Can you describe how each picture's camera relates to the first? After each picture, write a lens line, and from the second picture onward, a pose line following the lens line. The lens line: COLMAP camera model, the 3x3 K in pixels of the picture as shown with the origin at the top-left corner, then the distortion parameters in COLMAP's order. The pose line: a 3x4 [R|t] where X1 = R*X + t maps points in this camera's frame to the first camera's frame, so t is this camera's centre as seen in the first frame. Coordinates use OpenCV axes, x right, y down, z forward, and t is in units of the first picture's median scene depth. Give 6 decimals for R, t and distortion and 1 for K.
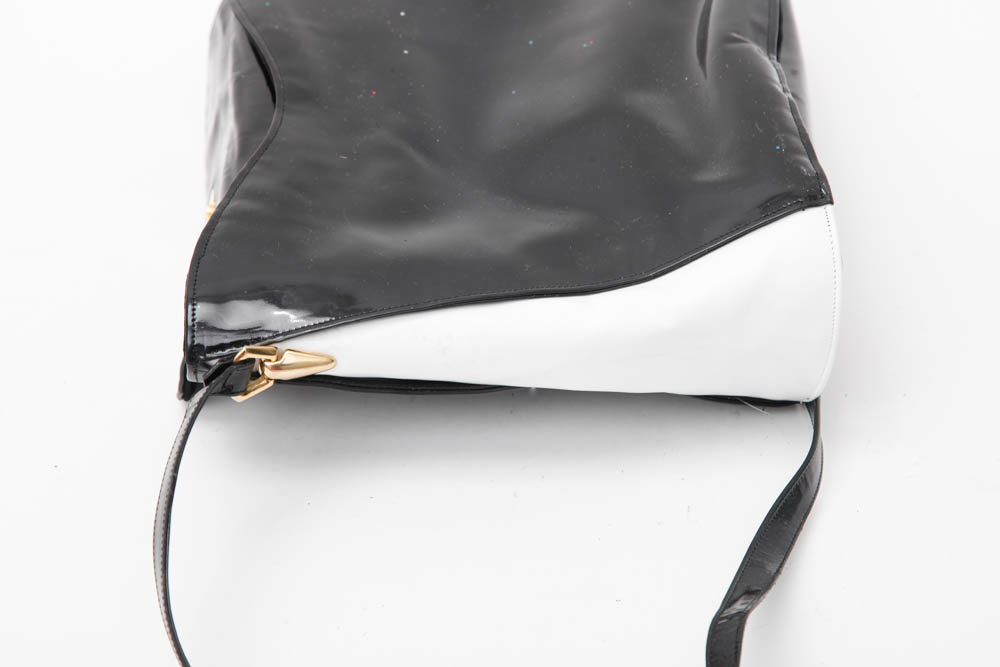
lens RADIAL K [[2470.5, 0, 500.9], [0, 2470.5, 333.5], [0, 0, 1]] dist [0.250911, 0.000000]
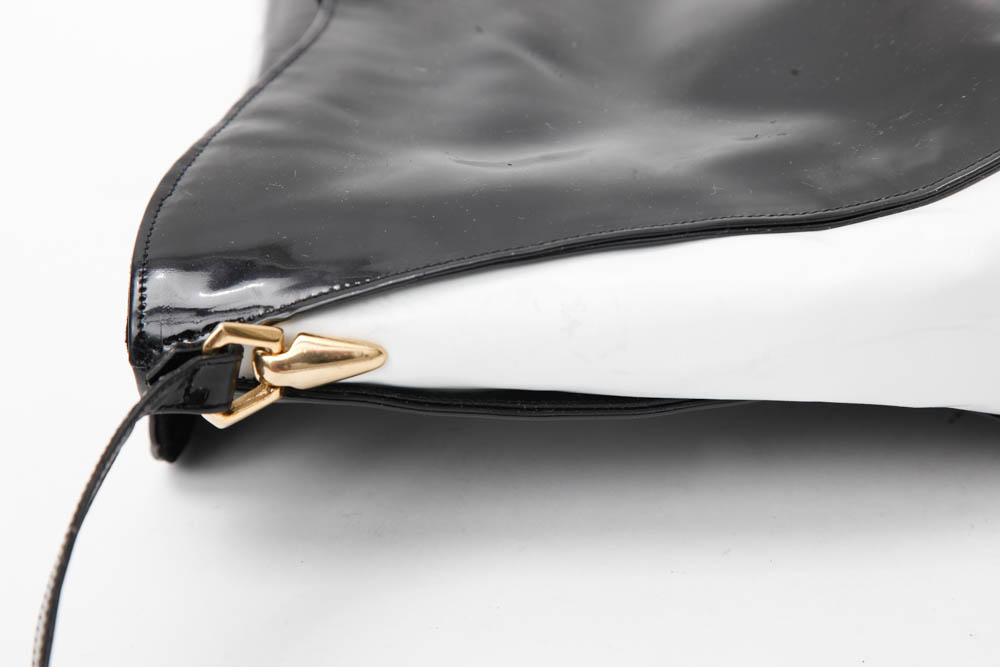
lens RADIAL K [[2470.5, 0, 498.4], [0, 2470.5, 333.3], [0, 0, 1]] dist [0.250911, 0.000000]
pose [[0.993594, -0.036700, -0.106885, 0.021359], [0.022759, 0.991404, -0.128843, 0.081563], [0.110695, 0.125585, 0.985888, 0.431820]]
